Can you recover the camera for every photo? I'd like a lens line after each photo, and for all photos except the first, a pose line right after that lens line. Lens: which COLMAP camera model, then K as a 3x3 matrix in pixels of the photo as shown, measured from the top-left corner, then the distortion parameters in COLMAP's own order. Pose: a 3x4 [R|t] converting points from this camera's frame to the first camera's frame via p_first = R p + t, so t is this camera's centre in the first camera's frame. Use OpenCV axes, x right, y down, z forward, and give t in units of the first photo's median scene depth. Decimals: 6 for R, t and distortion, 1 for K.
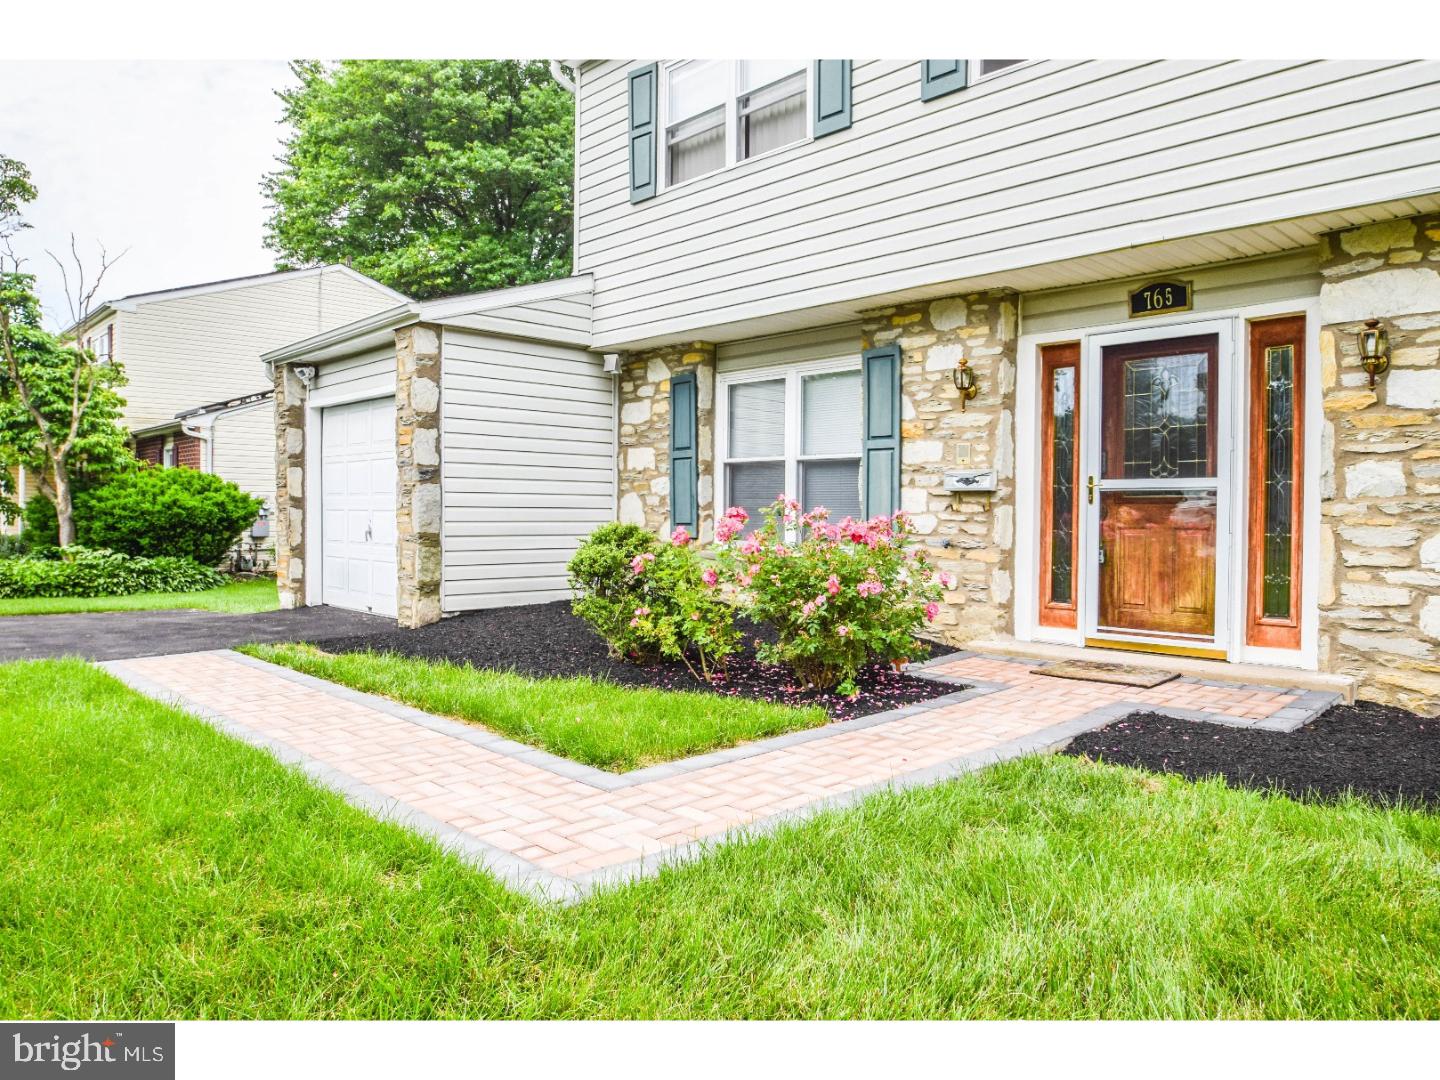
lens RADIAL K [[988.8, 0, 724.2], [0, 988.8, 534.0], [0, 0, 1]] dist [-0.039090, -0.000134]
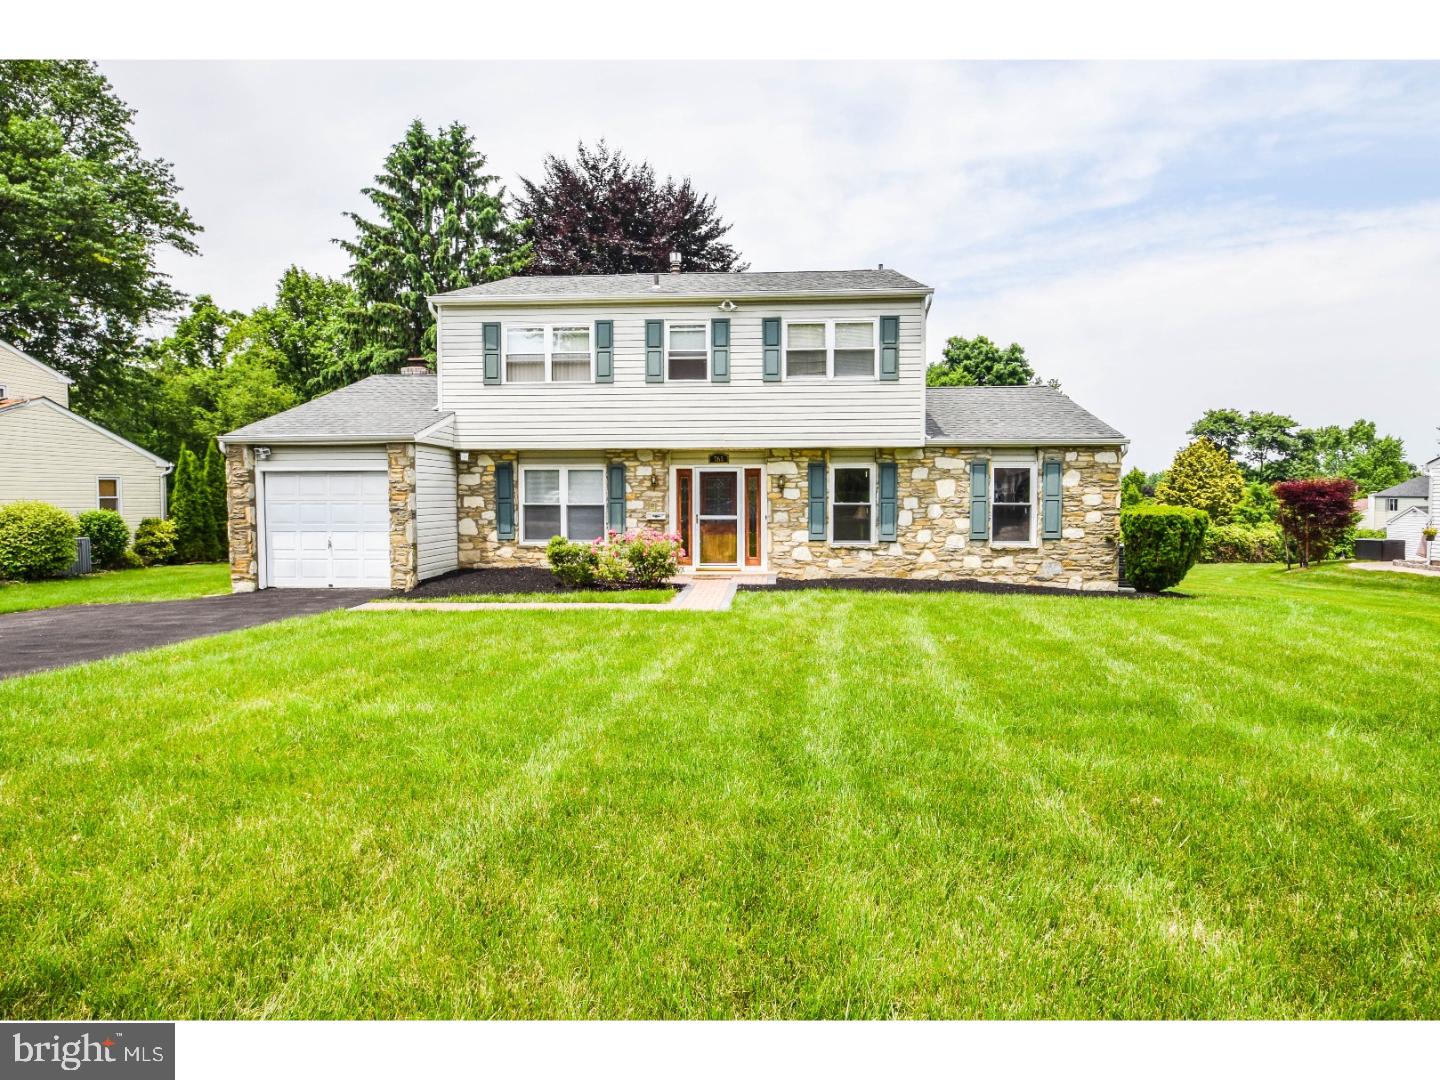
lens RADIAL K [[843.8, 0, 720.0], [0, 843.8, 540.0], [0, 0, 1]] dist [-0.001525, -0.002889]
pose [[0.743066, -0.044874, 0.667712, -1.007335], [0.022419, 0.998858, 0.042180, -0.067898], [-0.668843, -0.016373, 0.743224, -0.752826]]
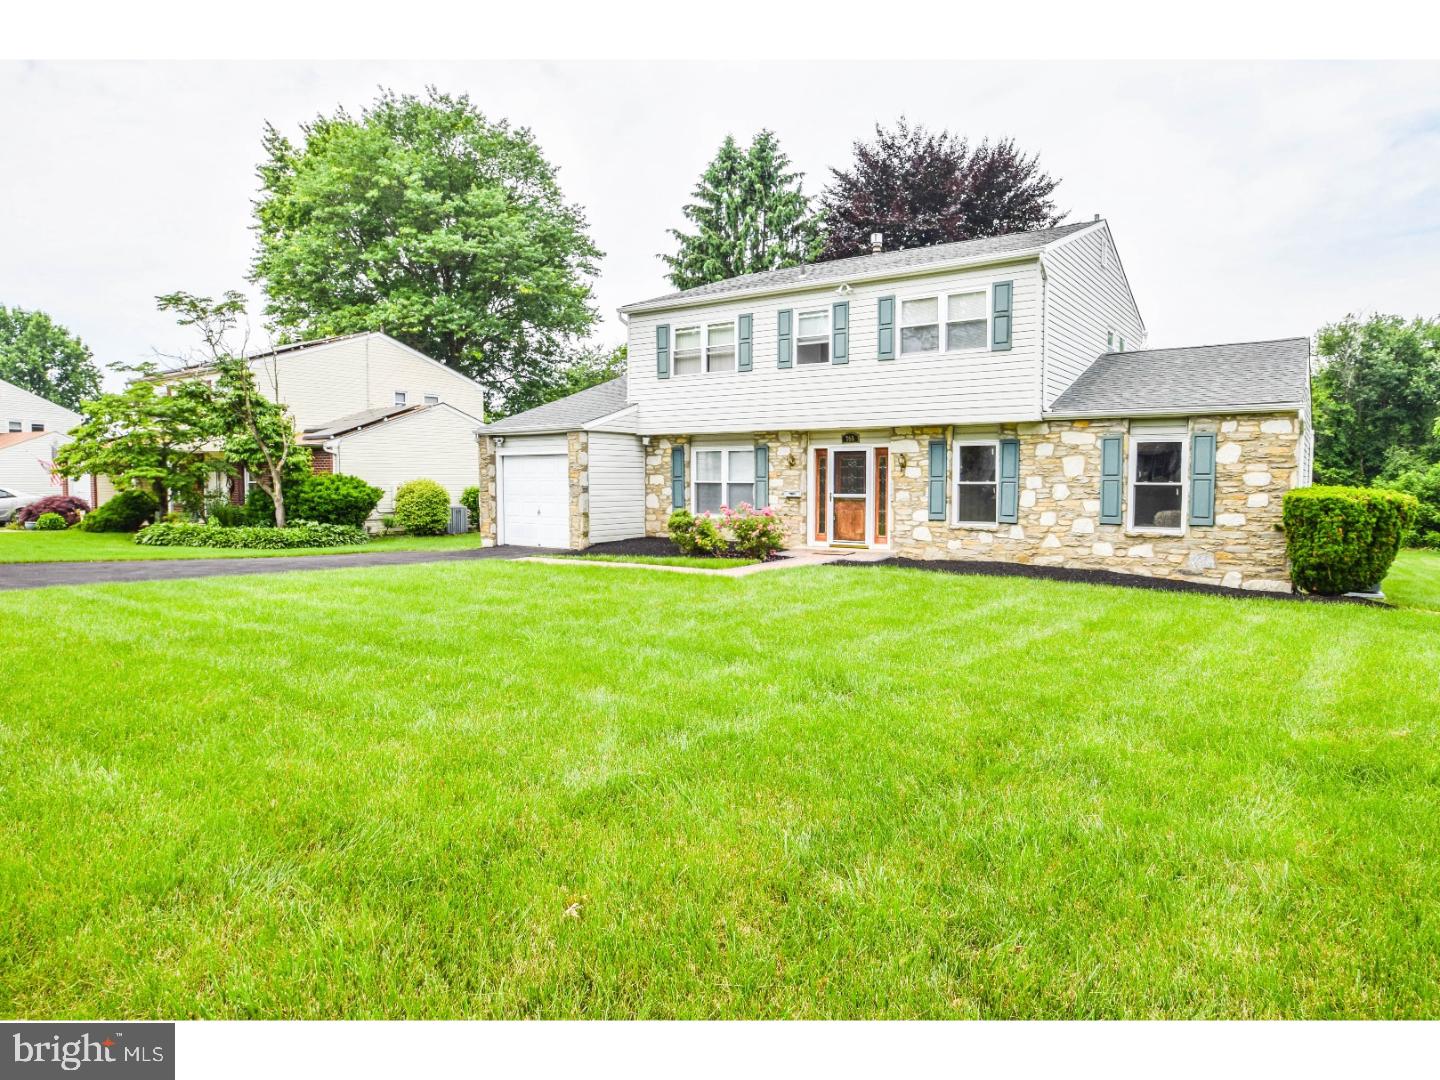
lens RADIAL K [[884.9, 0, 720.0], [0, 884.9, 540.0], [0, 0, 1]] dist [-0.003805, 0.000216]
pose [[0.981384, -0.020218, 0.190991, -0.396519], [0.011078, 0.998747, 0.048805, -0.037839], [-0.191738, -0.045781, 0.980378, -1.312198]]
